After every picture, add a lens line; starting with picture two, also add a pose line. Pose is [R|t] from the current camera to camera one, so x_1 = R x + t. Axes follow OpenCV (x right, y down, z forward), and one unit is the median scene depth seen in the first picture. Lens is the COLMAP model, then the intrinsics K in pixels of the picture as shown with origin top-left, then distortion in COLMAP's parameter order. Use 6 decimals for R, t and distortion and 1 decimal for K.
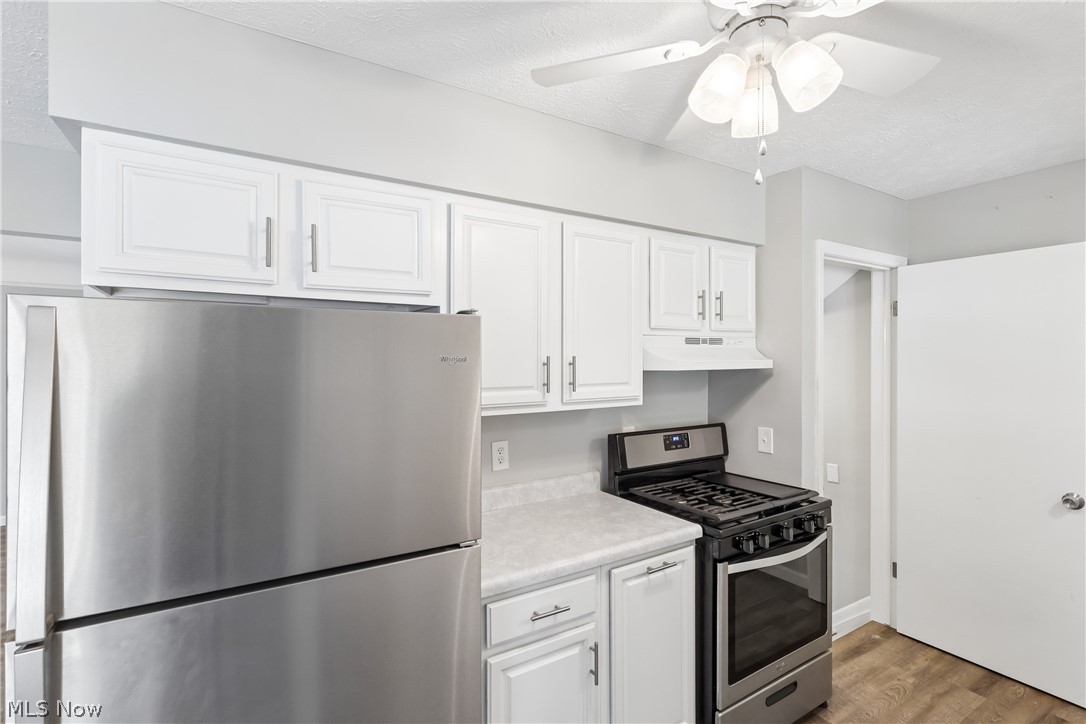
lens RADIAL K [[503.5, 0, 547.0], [0, 503.5, 361.7], [0, 0, 1]] dist [0.004308, -0.000525]
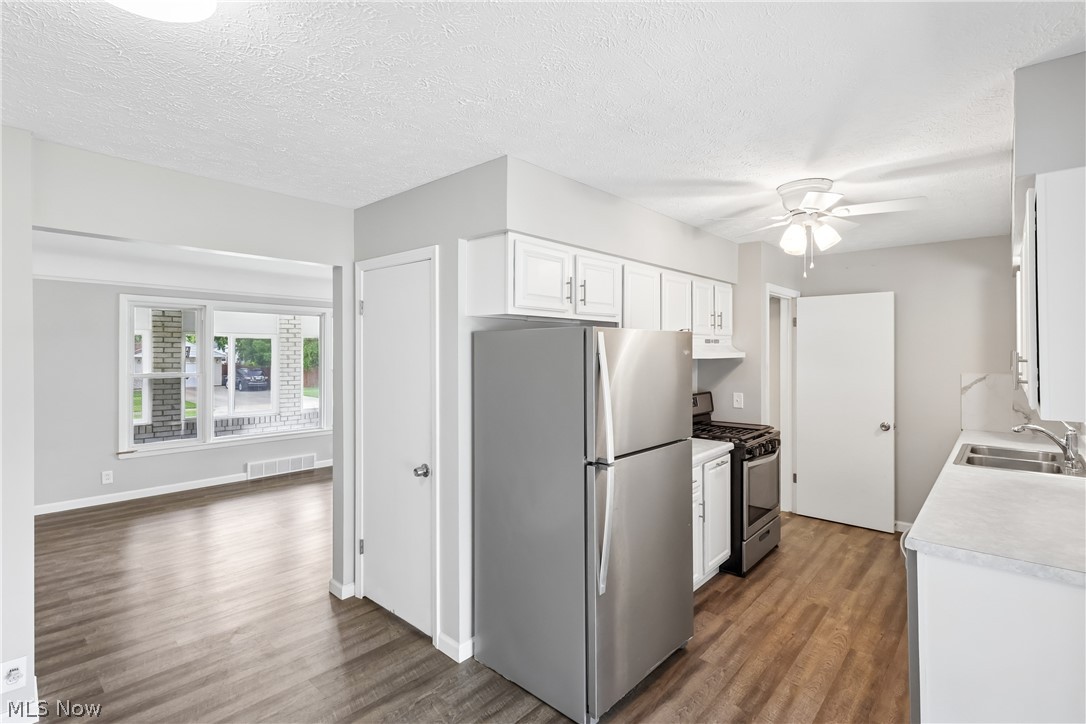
lens RADIAL K [[503.5, 0, 535.0], [0, 503.5, 352.5], [0, 0, 1]] dist [0.004308, -0.000525]
pose [[0.964093, 0.000196, 0.265566, -0.744514], [0.001097, 0.999988, -0.004720, 0.004099], [-0.265564, 0.004842, 0.964081, -0.490652]]
